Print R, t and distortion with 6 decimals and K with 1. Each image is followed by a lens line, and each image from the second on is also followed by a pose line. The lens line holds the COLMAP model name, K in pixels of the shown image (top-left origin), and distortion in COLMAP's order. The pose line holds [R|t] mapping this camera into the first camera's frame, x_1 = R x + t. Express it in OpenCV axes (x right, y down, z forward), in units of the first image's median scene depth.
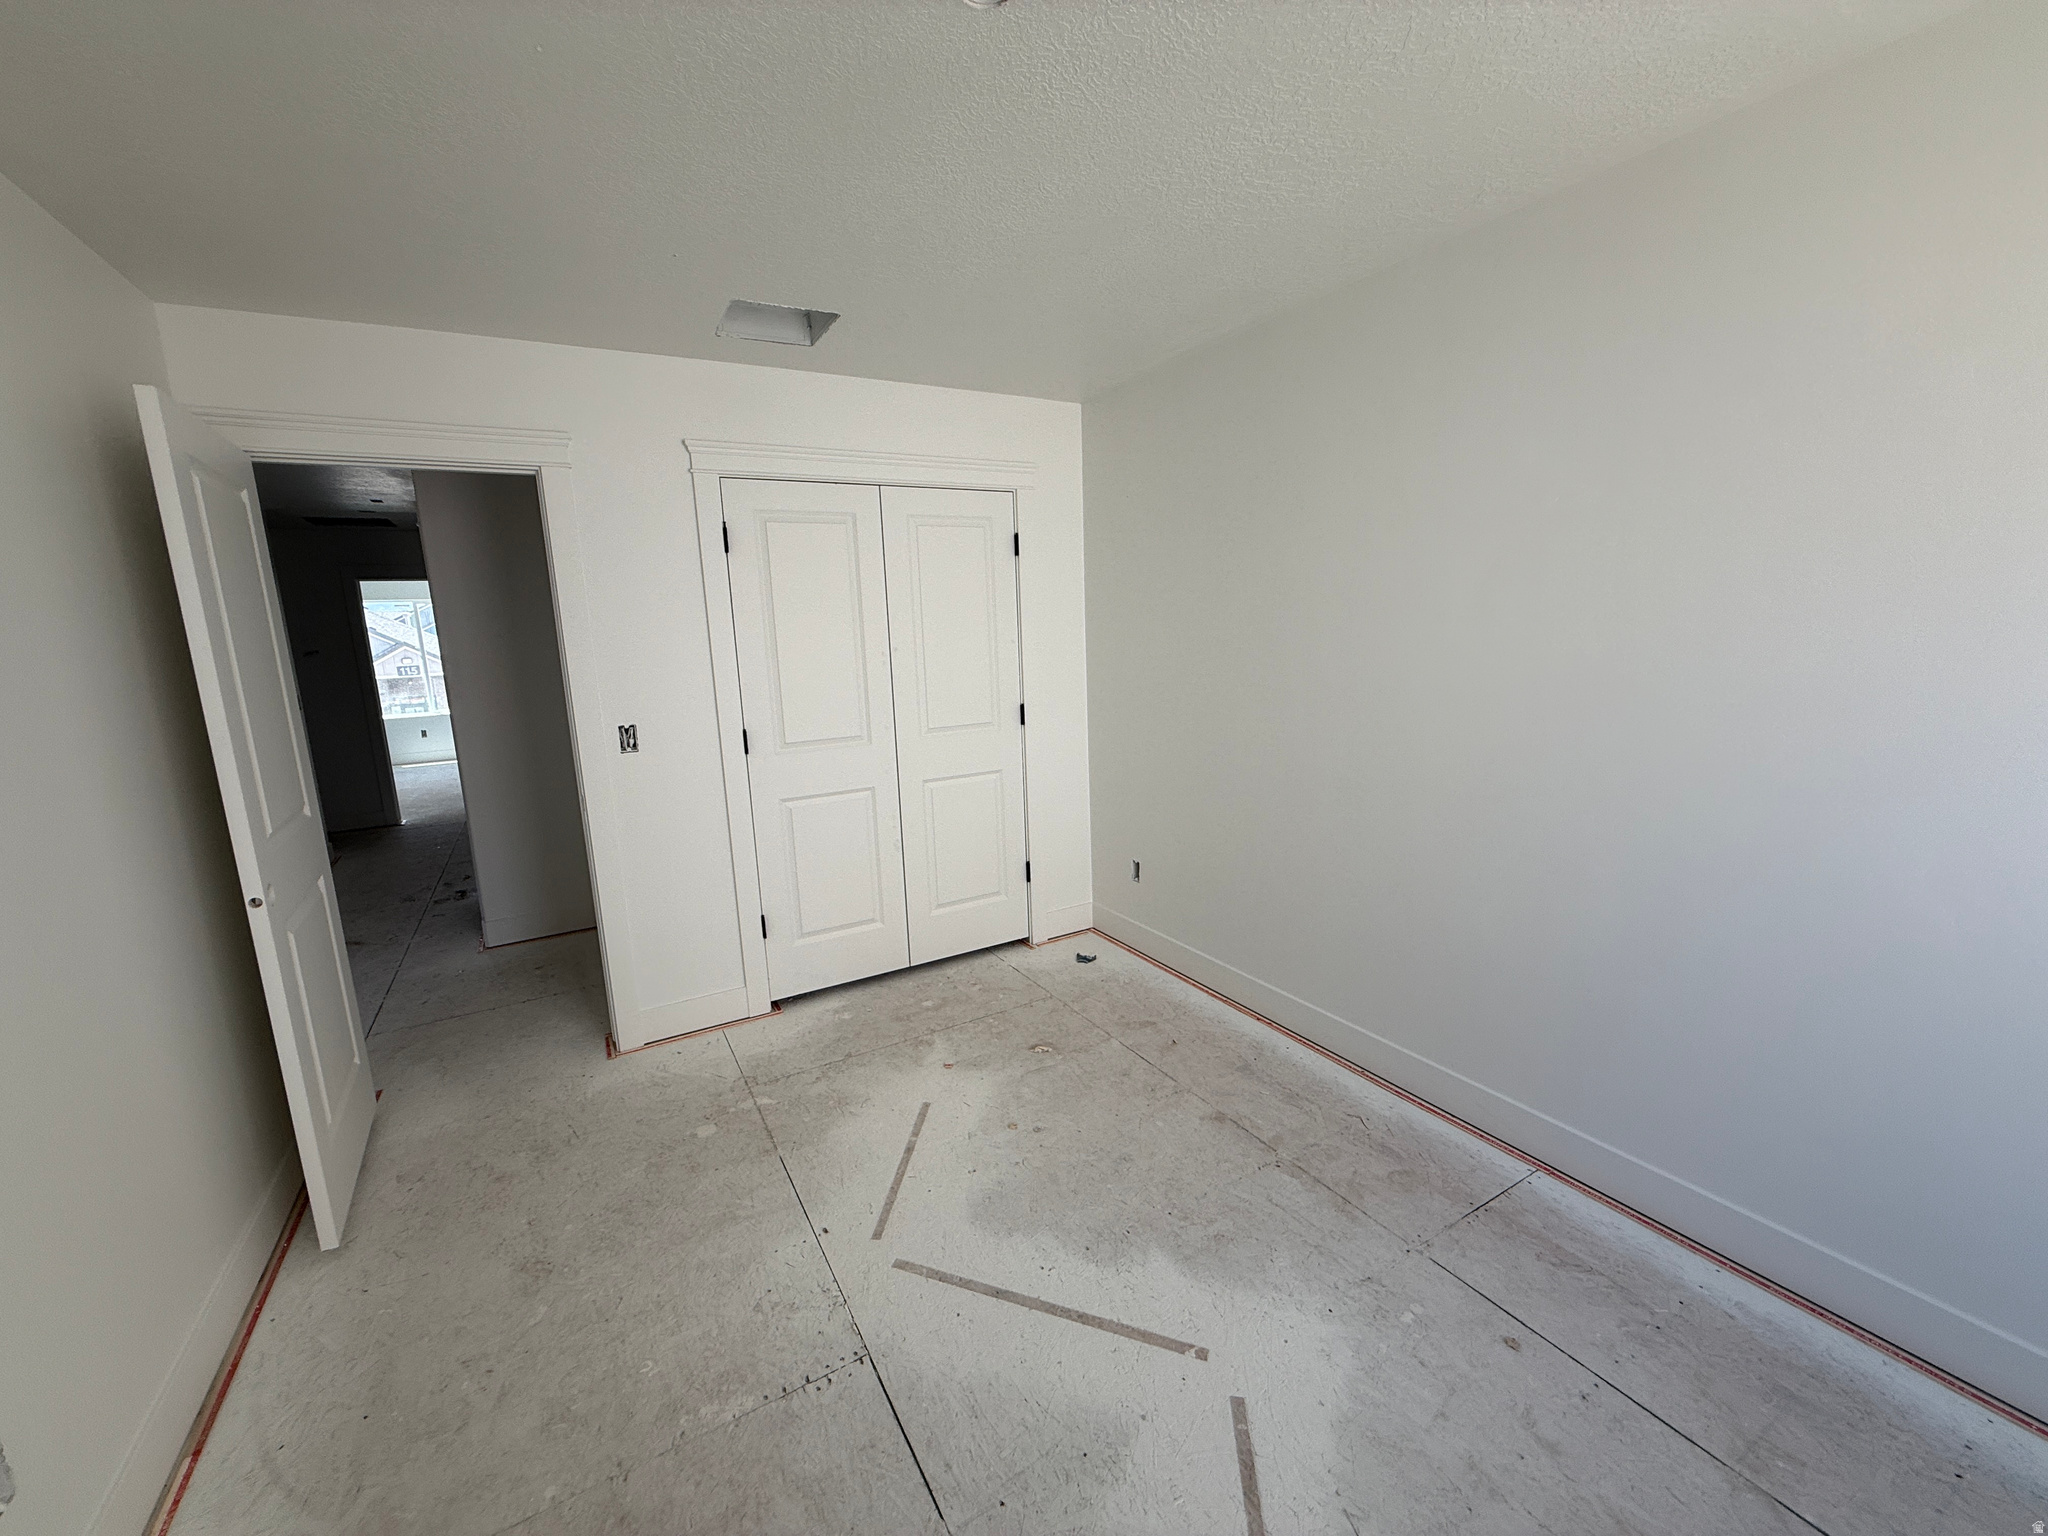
lens RADIAL K [[811.6, 0, 1015.8], [0, 811.6, 768.2], [0, 0, 1]] dist [0.000203, 0.000626]
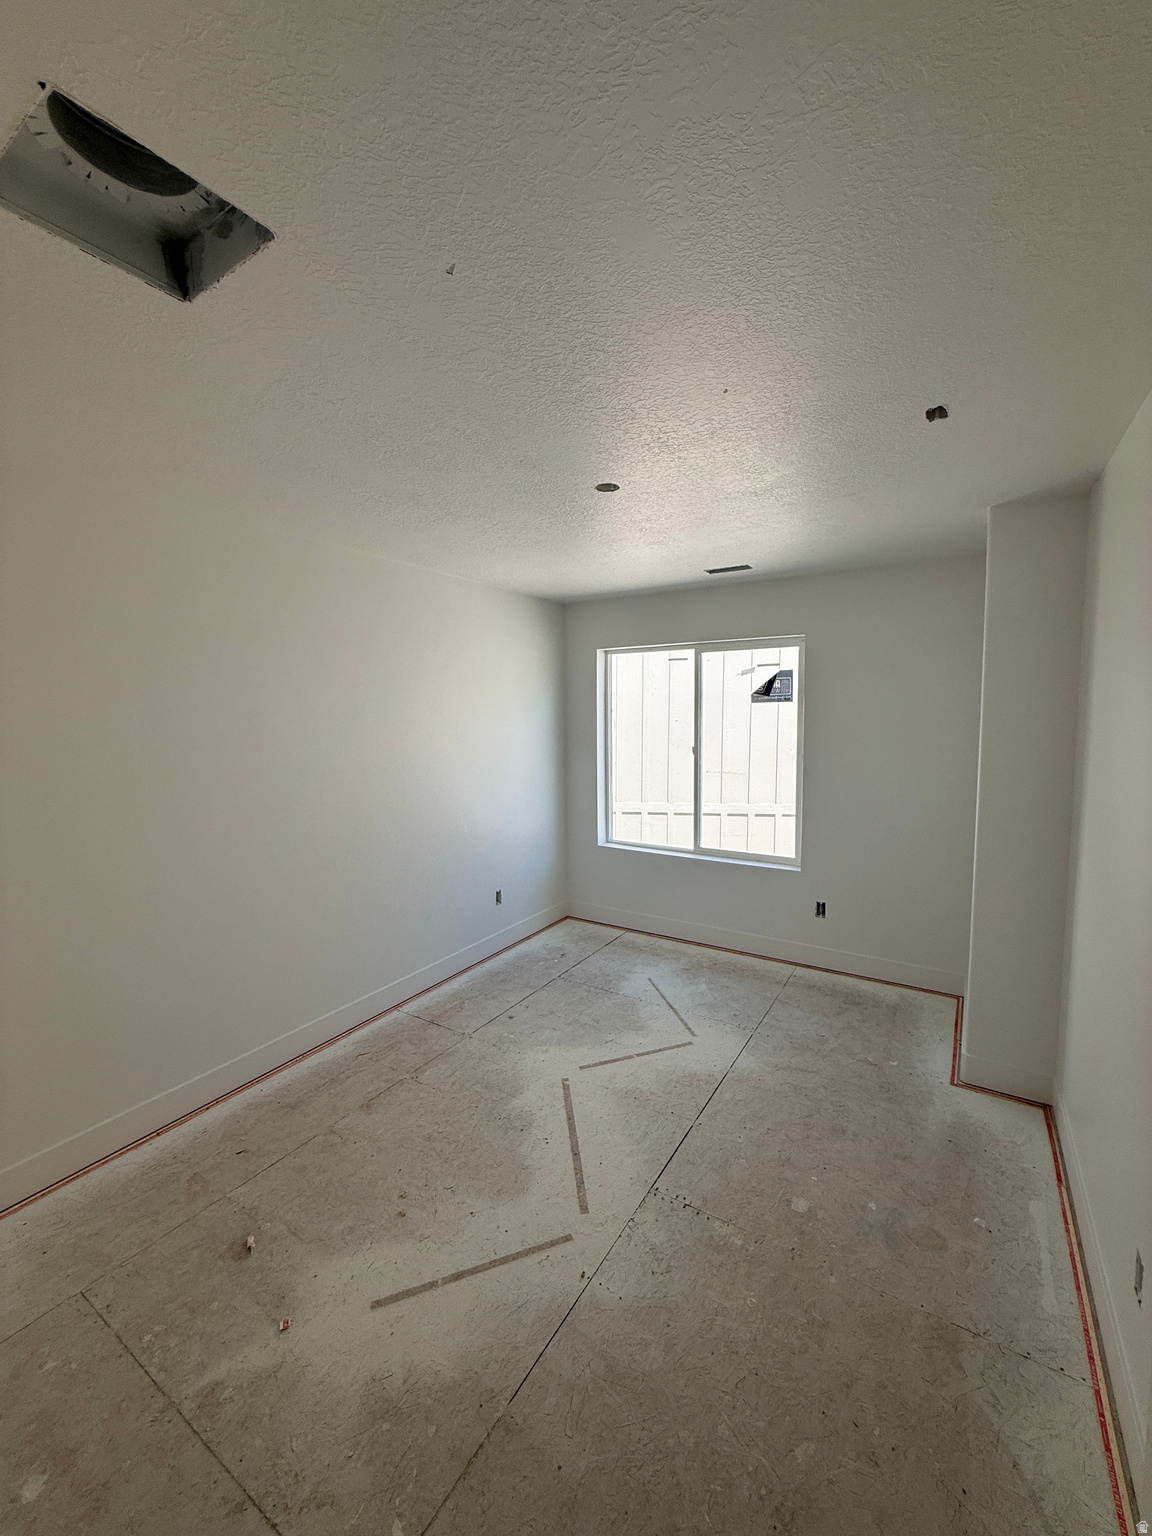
lens RADIAL K [[608.7, 0, 573.1], [0, 608.7, 763.8], [0, 0, 1]] dist [0.000203, 0.000626]
pose [[-0.458087, -0.032260, 0.888322, -0.957106], [0.185114, 0.973969, 0.130829, -0.241835], [-0.869419, 0.224372, -0.440191, 1.217275]]
